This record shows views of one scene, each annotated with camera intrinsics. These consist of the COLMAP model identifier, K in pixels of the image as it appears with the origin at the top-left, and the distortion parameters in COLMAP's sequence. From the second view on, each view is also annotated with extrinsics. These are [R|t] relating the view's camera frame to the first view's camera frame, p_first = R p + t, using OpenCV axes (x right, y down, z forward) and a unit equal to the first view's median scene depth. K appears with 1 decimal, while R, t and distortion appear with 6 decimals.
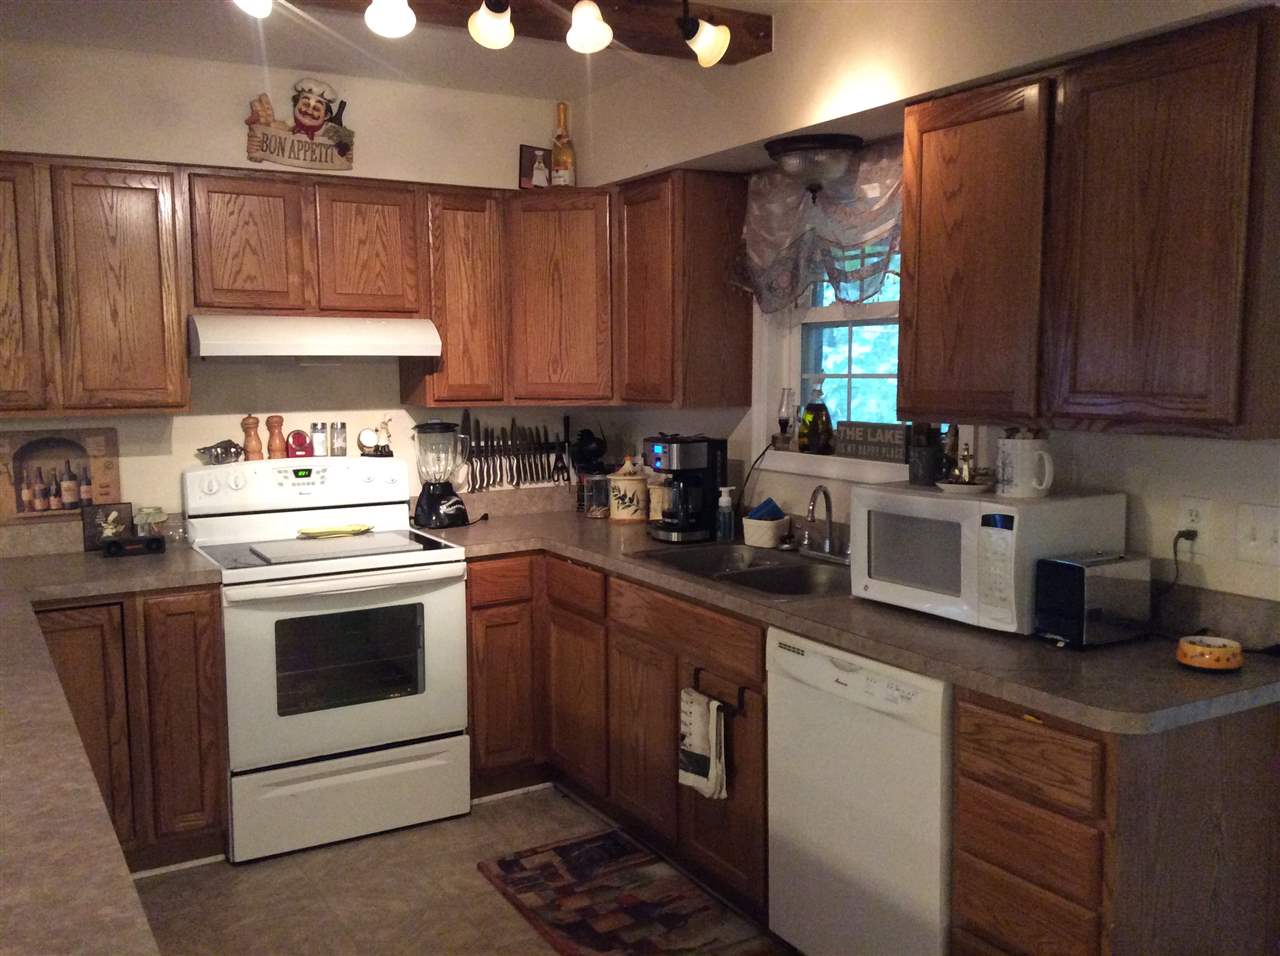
lens RADIAL K [[1155.2, 0, 644.0], [0, 1155.2, 481.9], [0, 0, 1]] dist [0.226789, -0.483747]
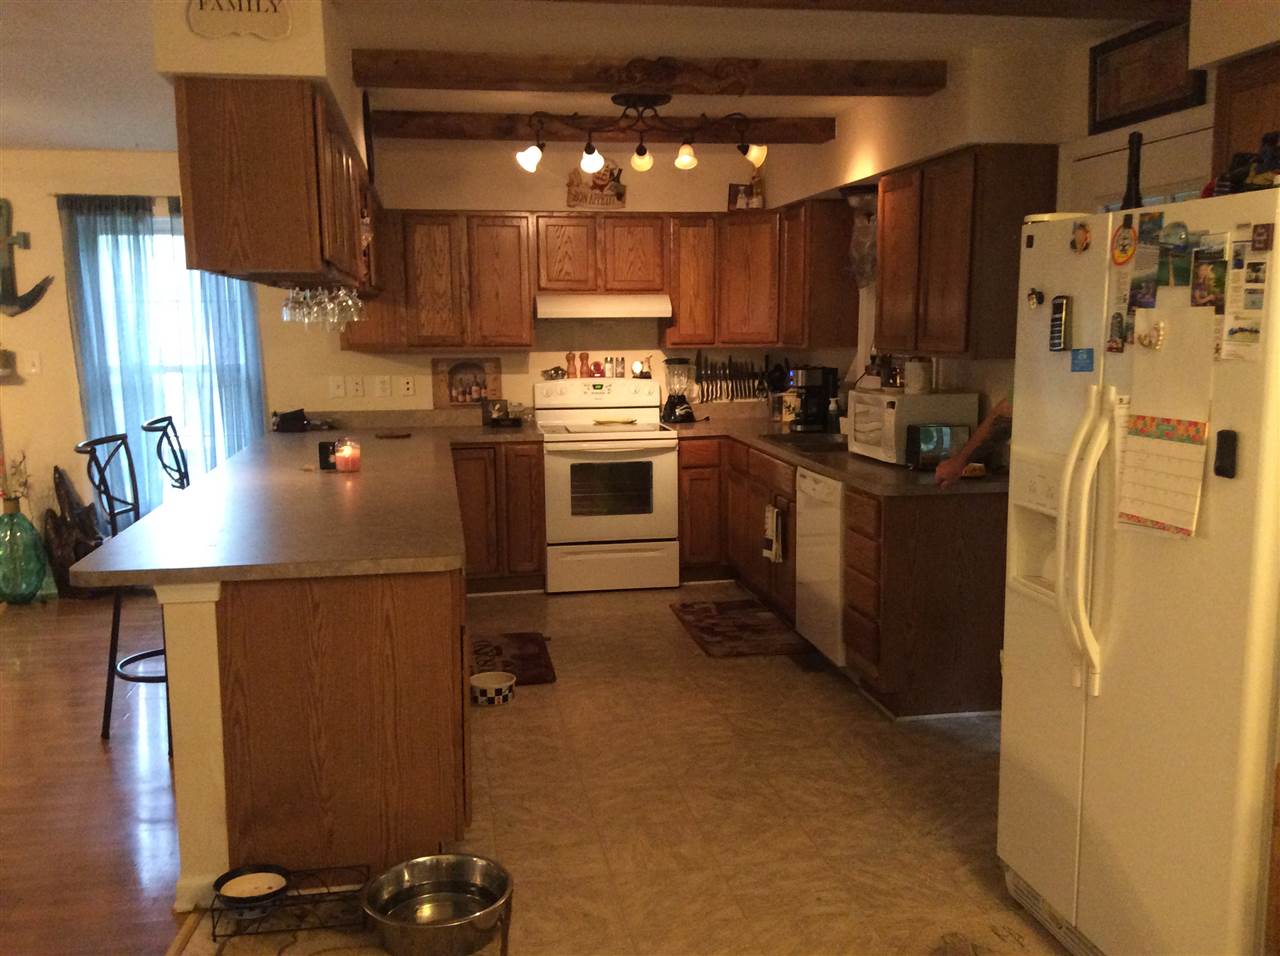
lens RADIAL K [[1155.2, 0, 644.0], [0, 1155.2, 481.9], [0, 0, 1]] dist [0.226789, -0.483747]
pose [[0.938526, 0.047296, -0.341952, 0.379890], [-0.034122, 0.998429, 0.044443, 0.057538], [0.343517, -0.030043, 0.938666, -0.601100]]
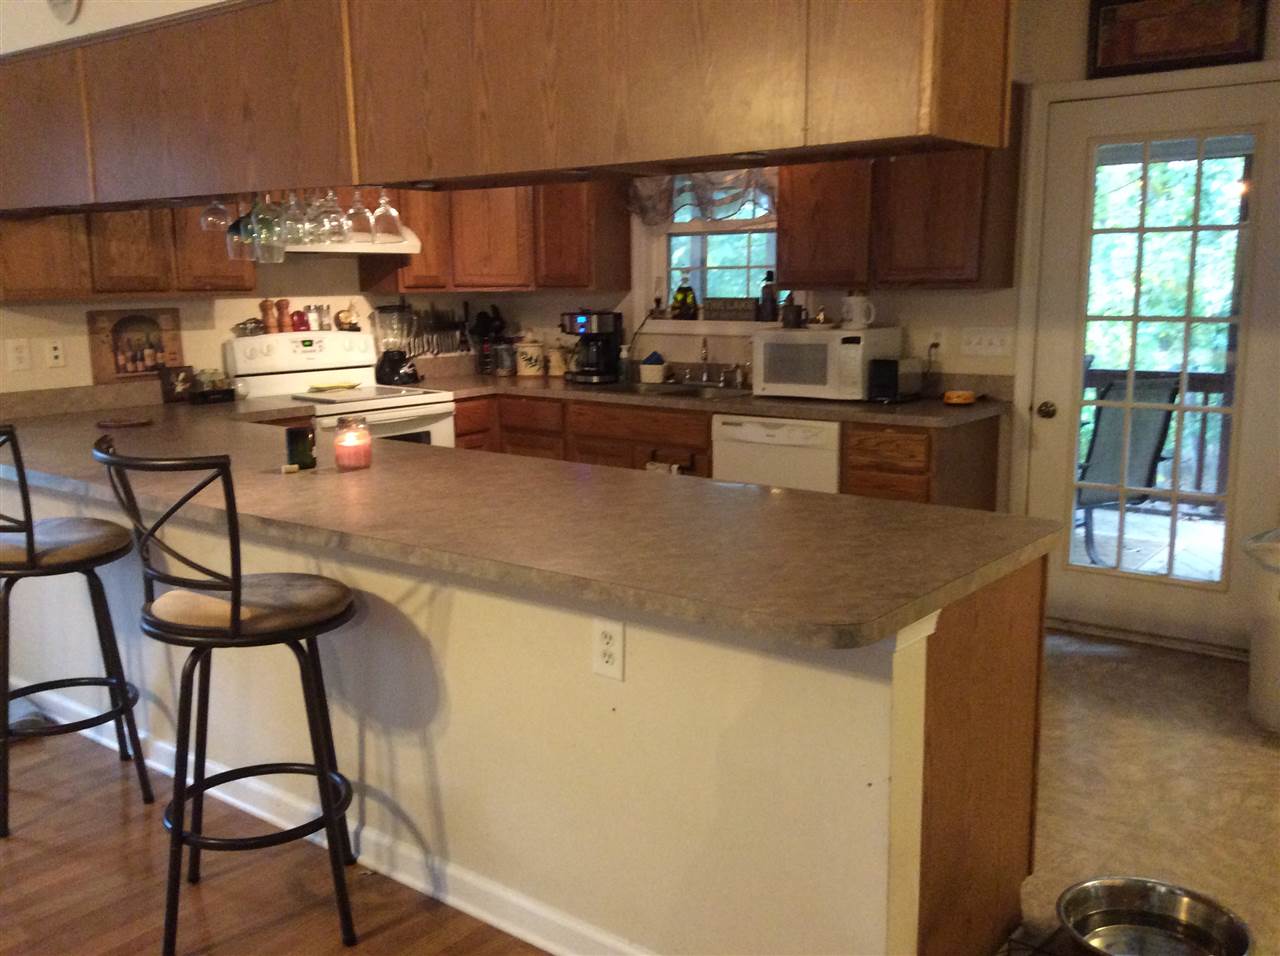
lens RADIAL K [[1155.2, 0, 644.0], [0, 1155.2, 481.9], [0, 0, 1]] dist [0.226789, -0.483747]
pose [[0.933464, -0.066286, 0.352494, -0.443708], [0.041532, 0.996139, 0.077341, 0.065963], [-0.356260, -0.057555, 0.932613, -0.410271]]
